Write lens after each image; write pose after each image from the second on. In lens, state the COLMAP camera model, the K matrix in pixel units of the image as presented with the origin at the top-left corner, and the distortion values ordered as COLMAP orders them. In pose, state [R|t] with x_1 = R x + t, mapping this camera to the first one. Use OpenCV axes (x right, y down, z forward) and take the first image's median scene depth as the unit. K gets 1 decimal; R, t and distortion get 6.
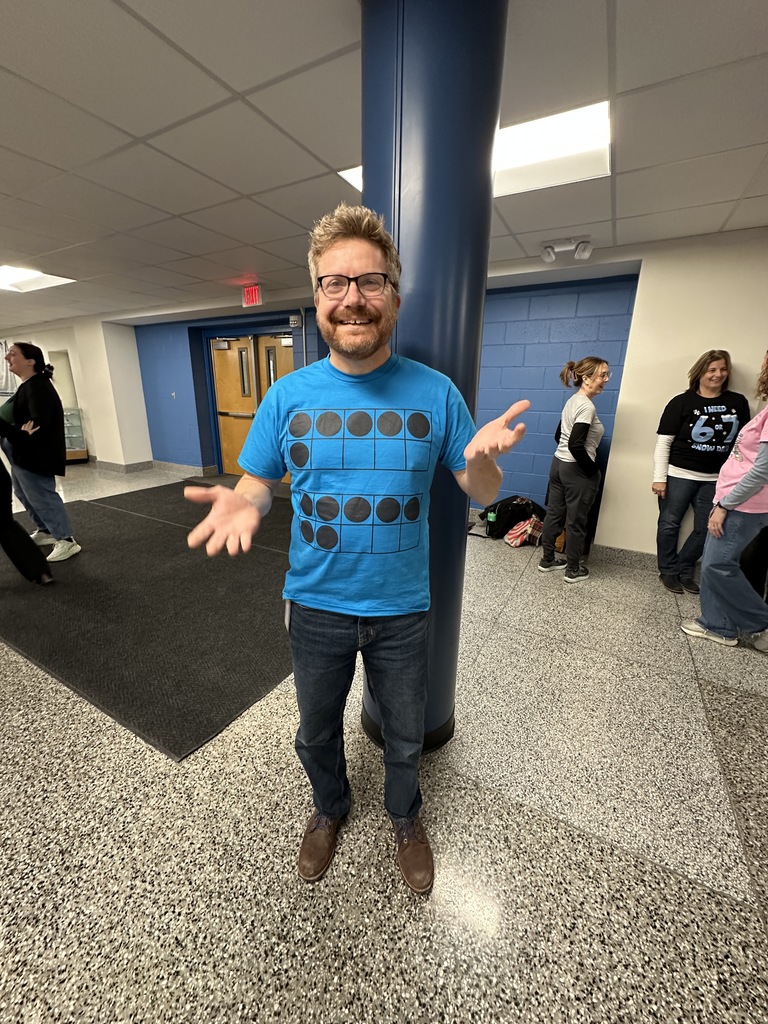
lens RADIAL K [[411.2, 0, 384.3], [0, 411.2, 512.5], [0, 0, 1]] dist [-0.001964, -0.000026]
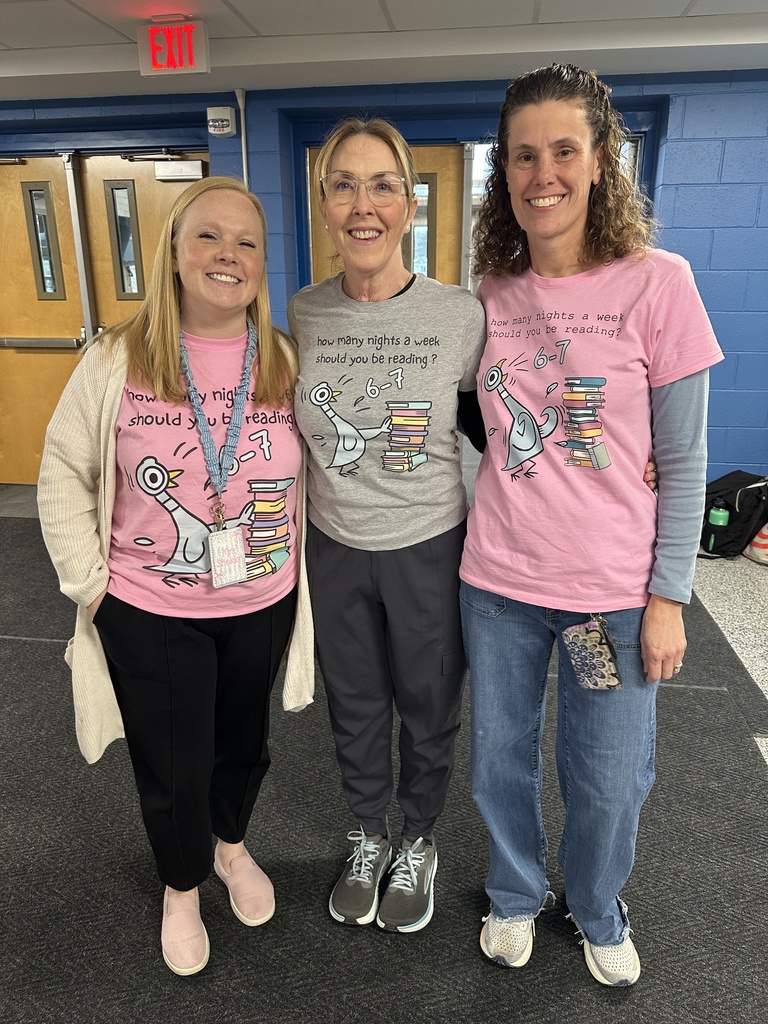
lens RADIAL K [[723.6, 0, 384.7], [0, 723.6, 514.5], [0, 0, 1]] dist [0.002779, -0.010346]
pose [[0.935914, -0.128082, 0.328117, -0.442810], [0.117979, 0.991726, 0.050604, -0.090285], [-0.331883, -0.008650, 0.943281, 0.273893]]
